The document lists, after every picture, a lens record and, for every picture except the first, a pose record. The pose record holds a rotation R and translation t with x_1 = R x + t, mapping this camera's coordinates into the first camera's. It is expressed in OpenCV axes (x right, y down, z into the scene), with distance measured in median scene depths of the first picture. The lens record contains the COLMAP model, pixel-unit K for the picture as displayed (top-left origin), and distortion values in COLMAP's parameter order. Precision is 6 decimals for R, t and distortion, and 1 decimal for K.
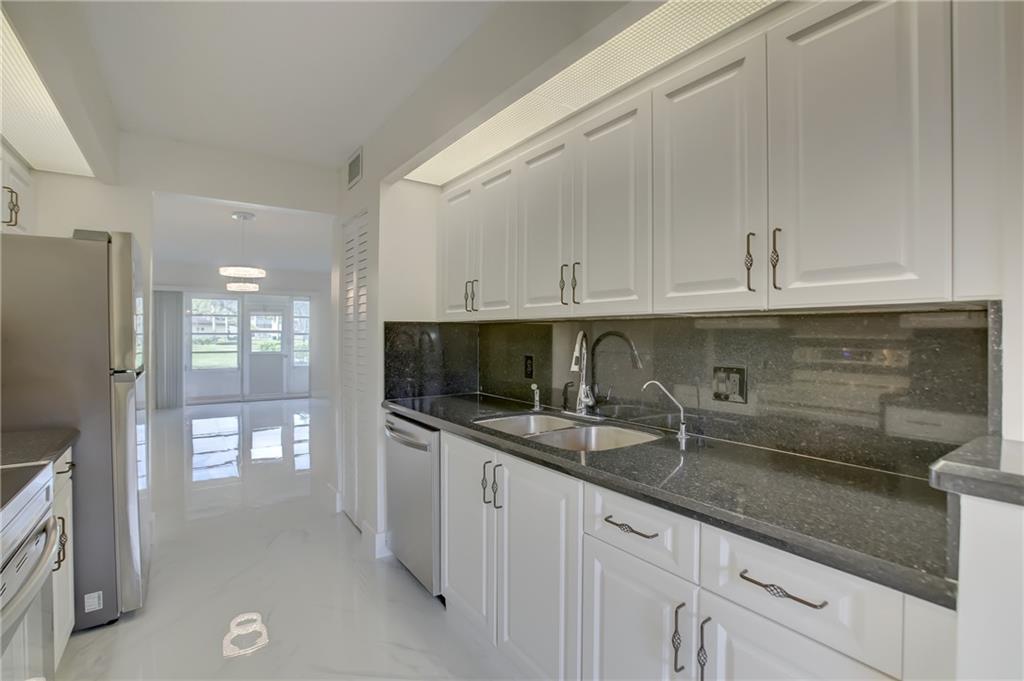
lens RADIAL K [[462.3, 0, 517.8], [0, 462.3, 339.0], [0, 0, 1]] dist [-0.058331, -0.000255]
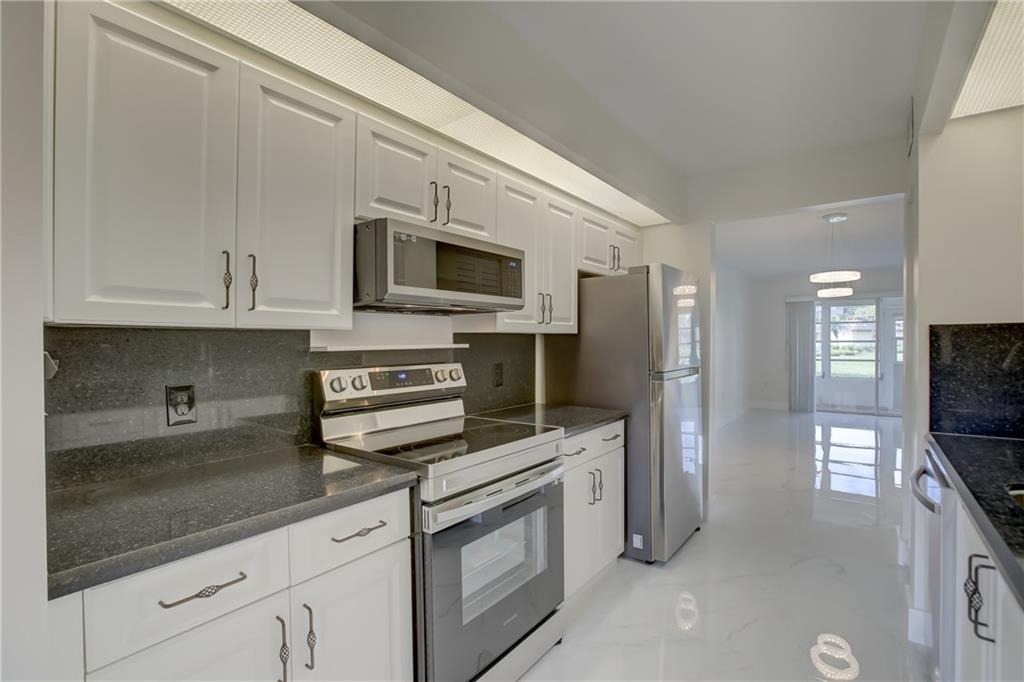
lens RADIAL K [[462.3, 0, 517.8], [0, 462.3, 339.5], [0, 0, 1]] dist [-0.058331, -0.000255]
pose [[0.275586, -0.007354, -0.961248, 0.283112], [-0.006381, 0.999935, -0.009479, -0.005512], [0.961255, 0.008746, 0.275521, 0.228756]]
